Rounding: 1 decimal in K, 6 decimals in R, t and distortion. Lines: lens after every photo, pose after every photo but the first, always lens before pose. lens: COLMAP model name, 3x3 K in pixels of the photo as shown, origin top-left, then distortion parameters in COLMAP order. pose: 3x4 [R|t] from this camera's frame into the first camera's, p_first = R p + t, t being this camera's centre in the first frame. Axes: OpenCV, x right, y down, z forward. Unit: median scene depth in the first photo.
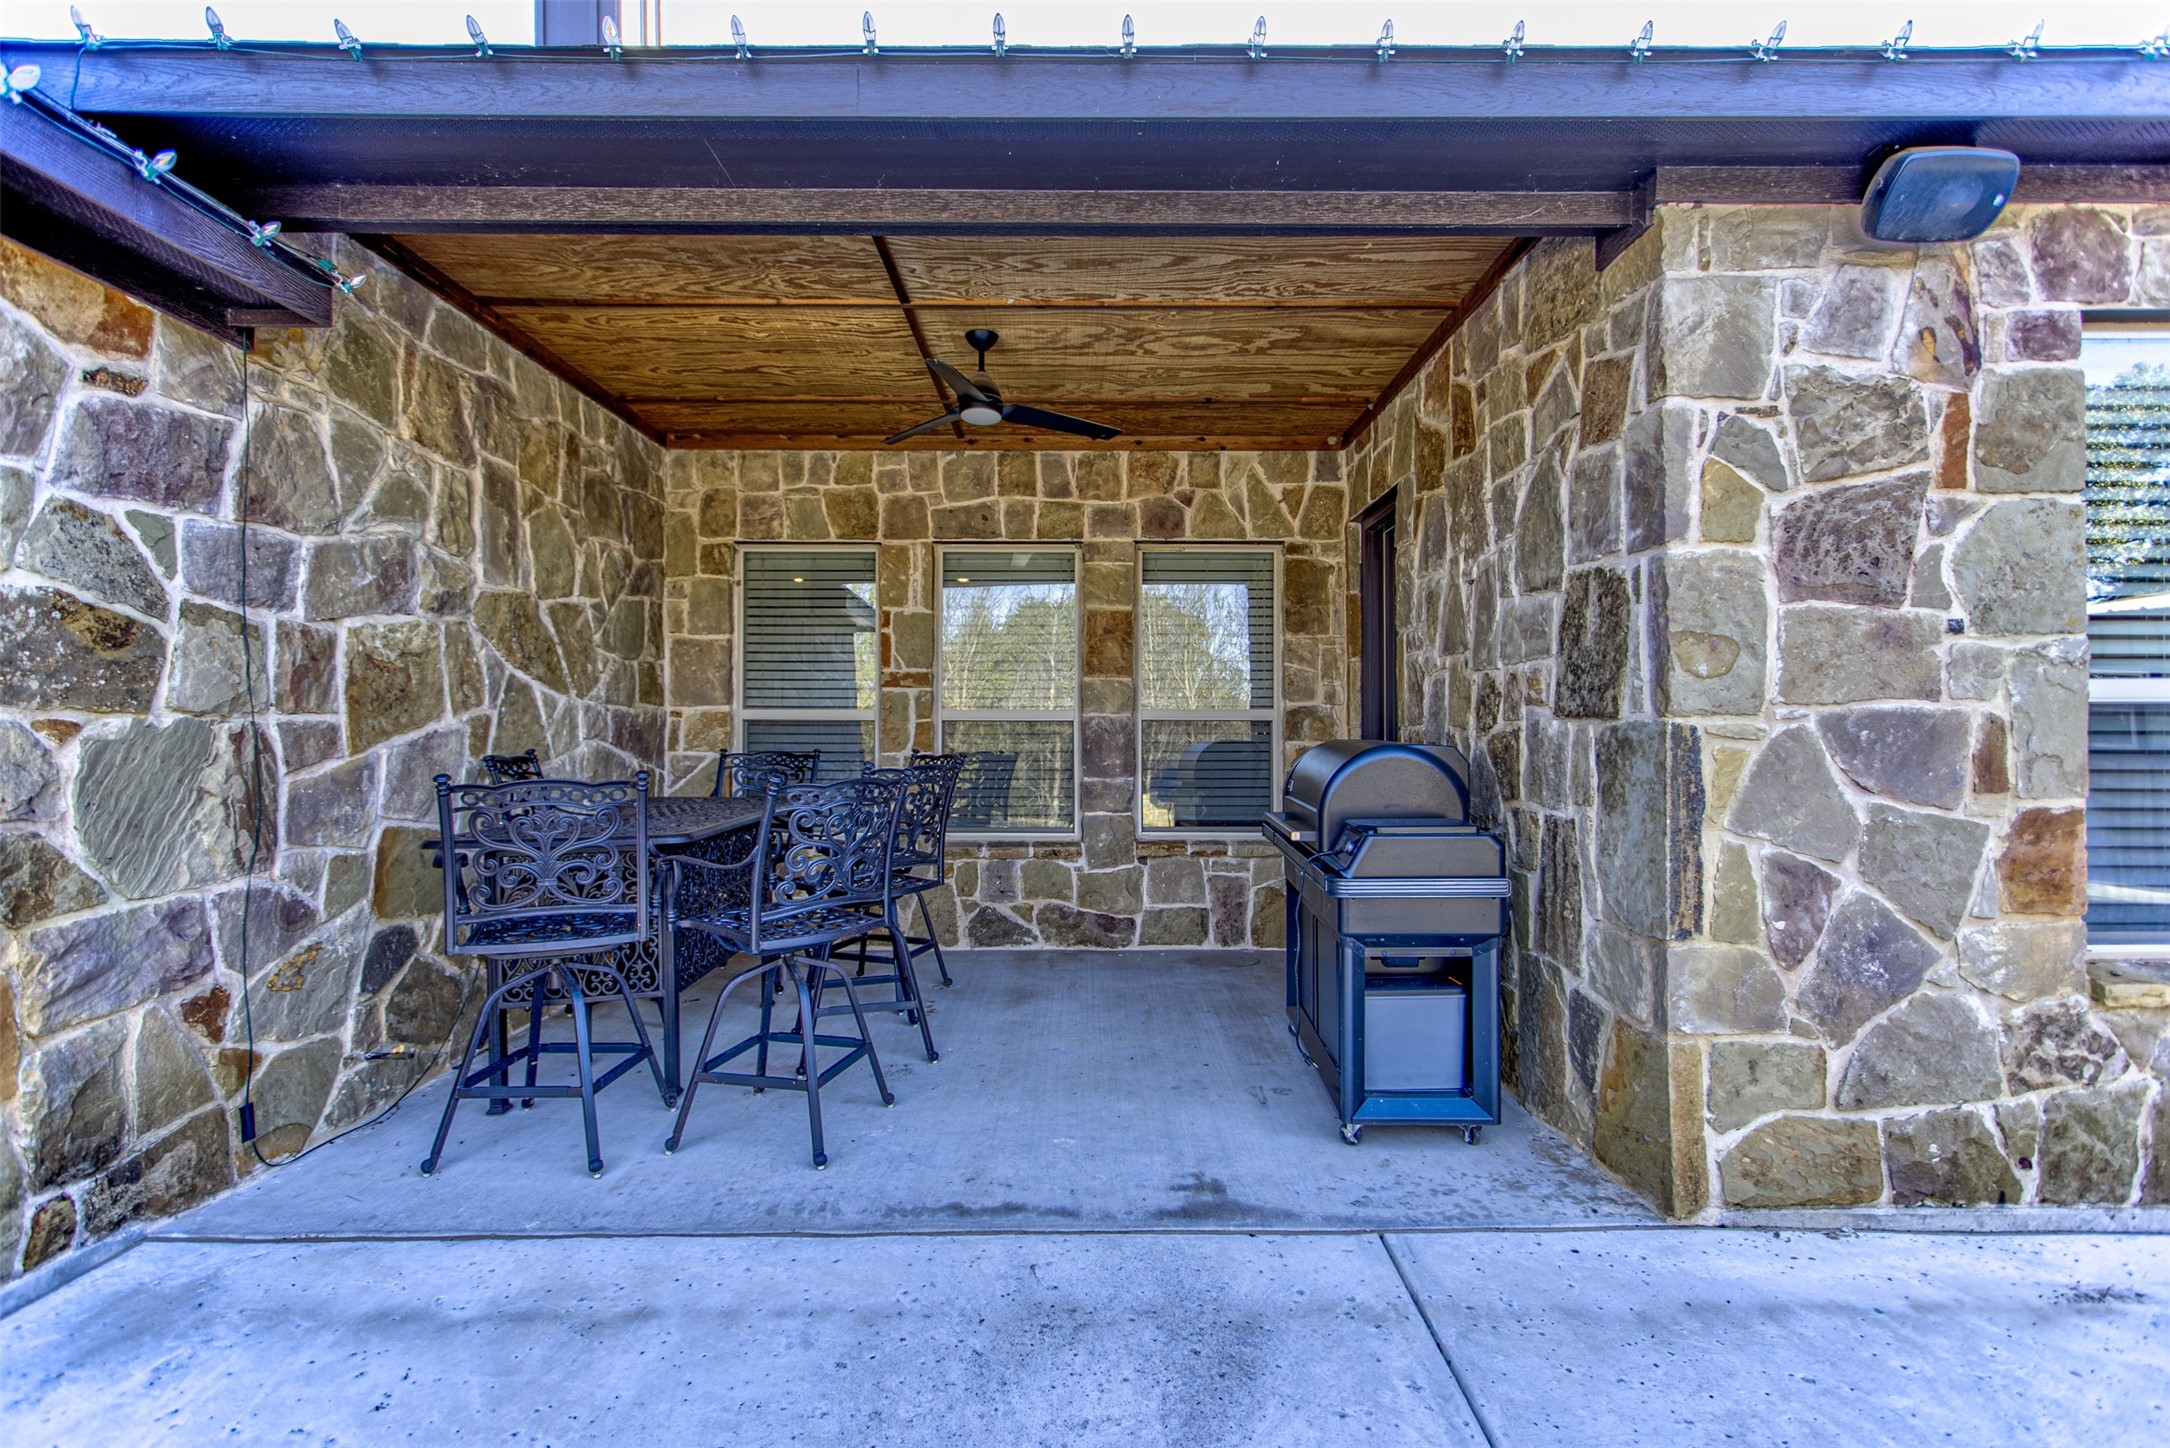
lens RADIAL K [[1007.0, 0, 1088.1], [0, 1007.0, 726.2], [0, 0, 1]] dist [0.004079, 0.000835]
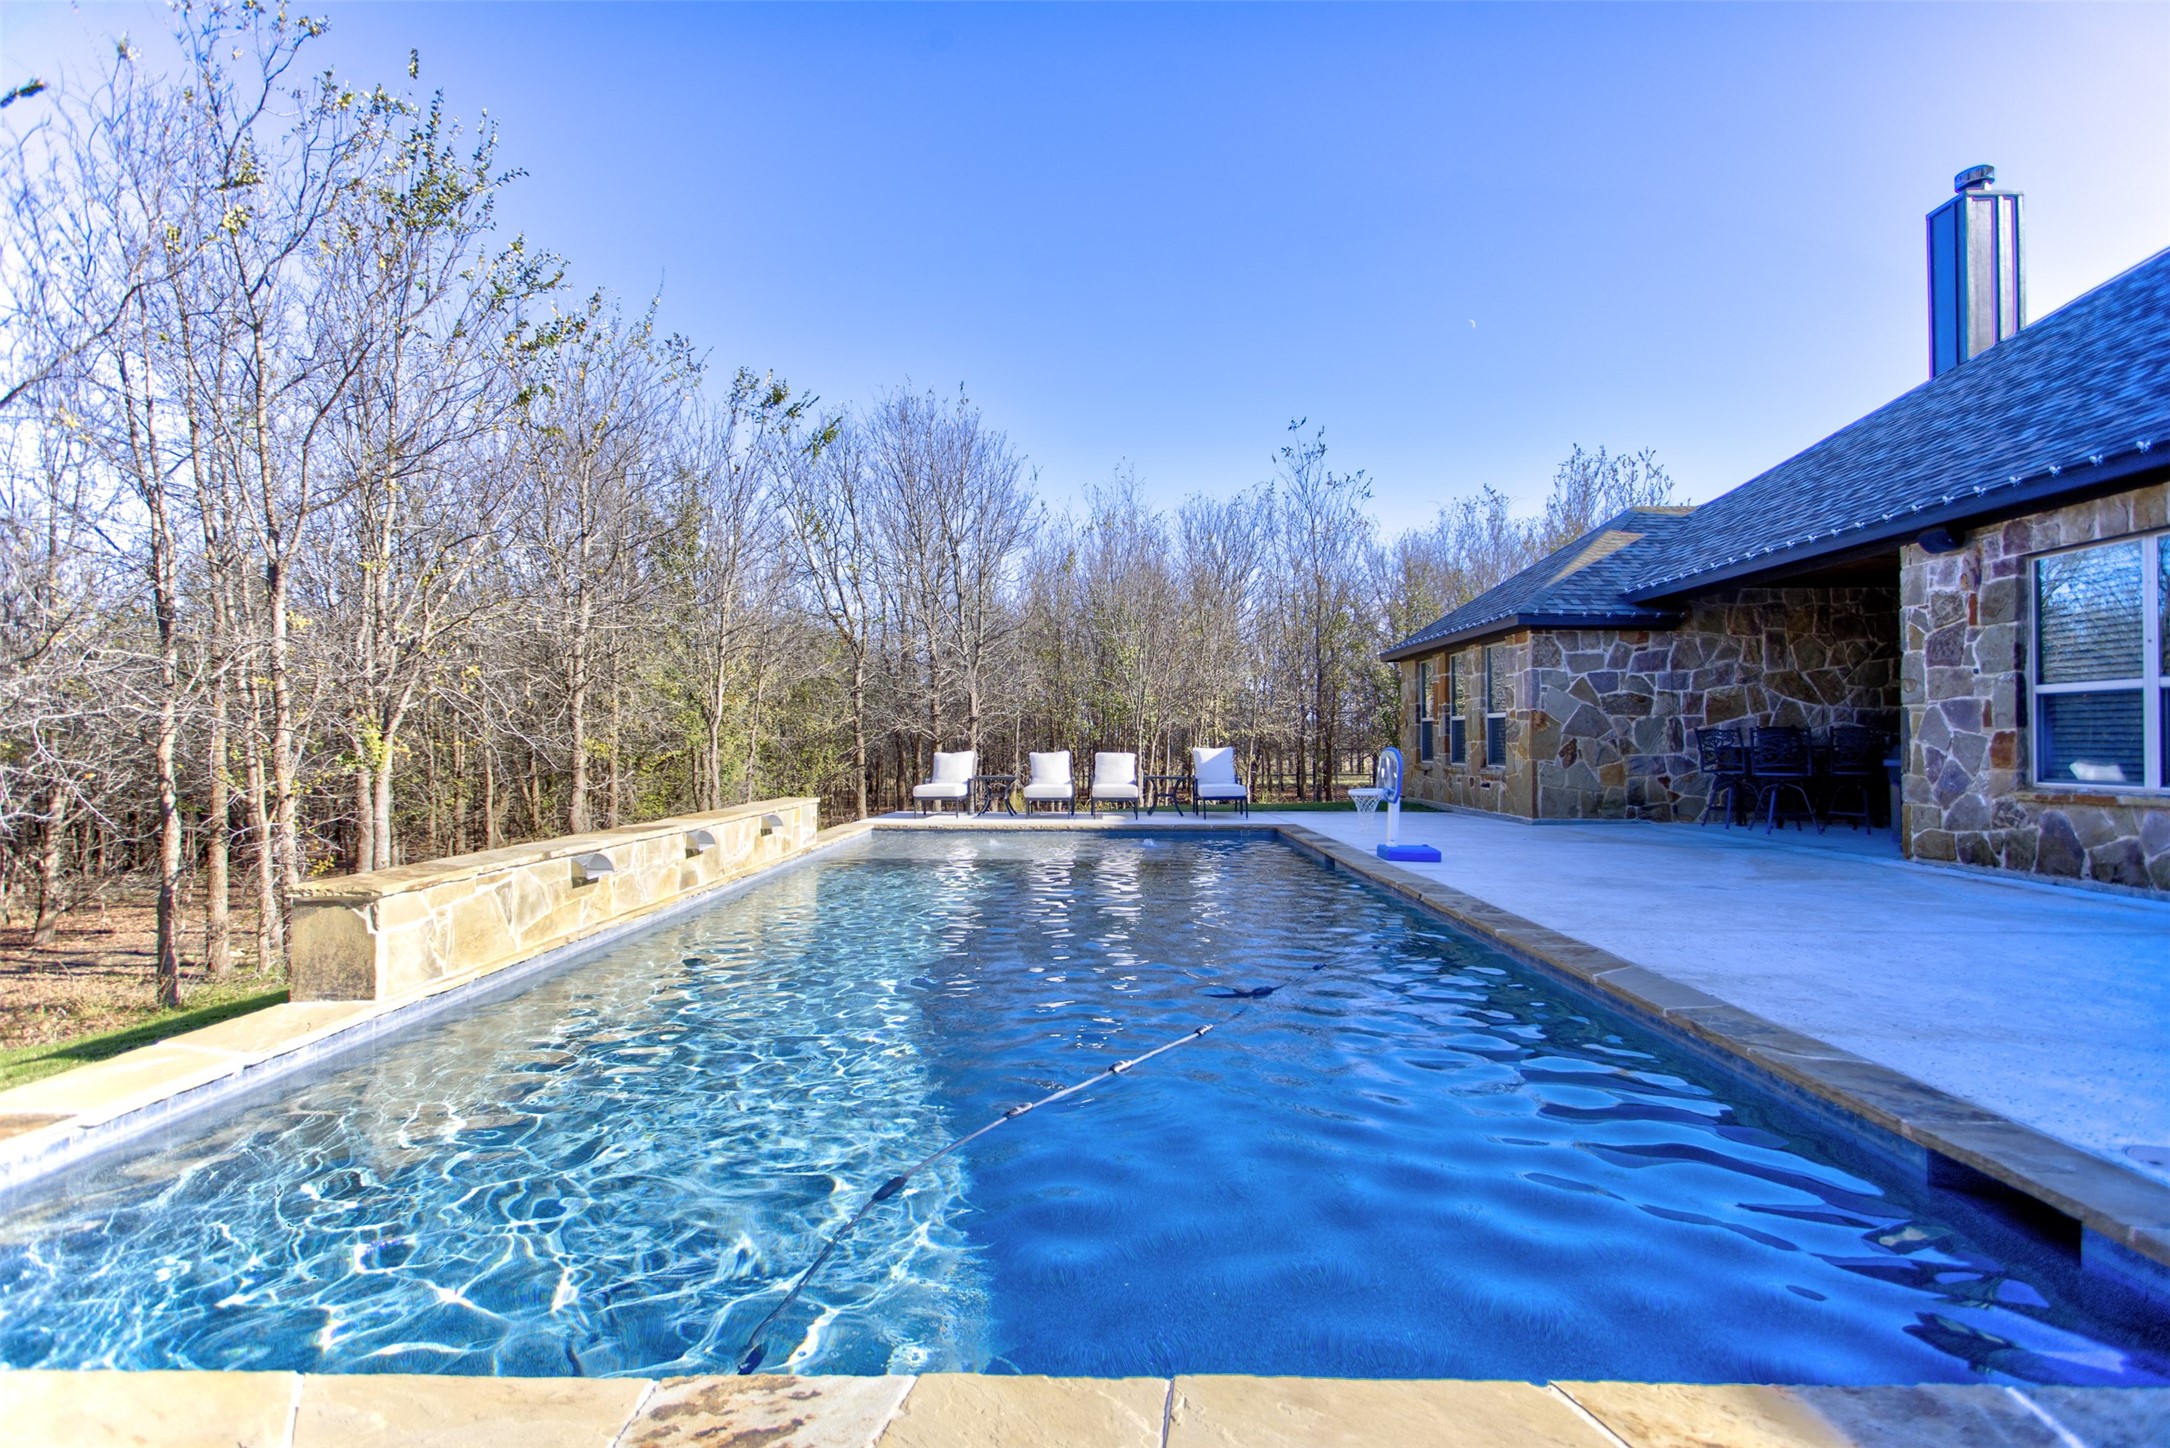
lens RADIAL K [[1007.0, 0, 1083.0], [0, 1007.0, 729.6], [0, 0, 1]] dist [0.004079, 0.000835]
pose [[-0.025681, -0.011242, -0.999607, 3.905794], [0.008683, 0.999897, -0.011469, 0.085549], [0.999632, -0.008975, -0.025581, -1.561402]]
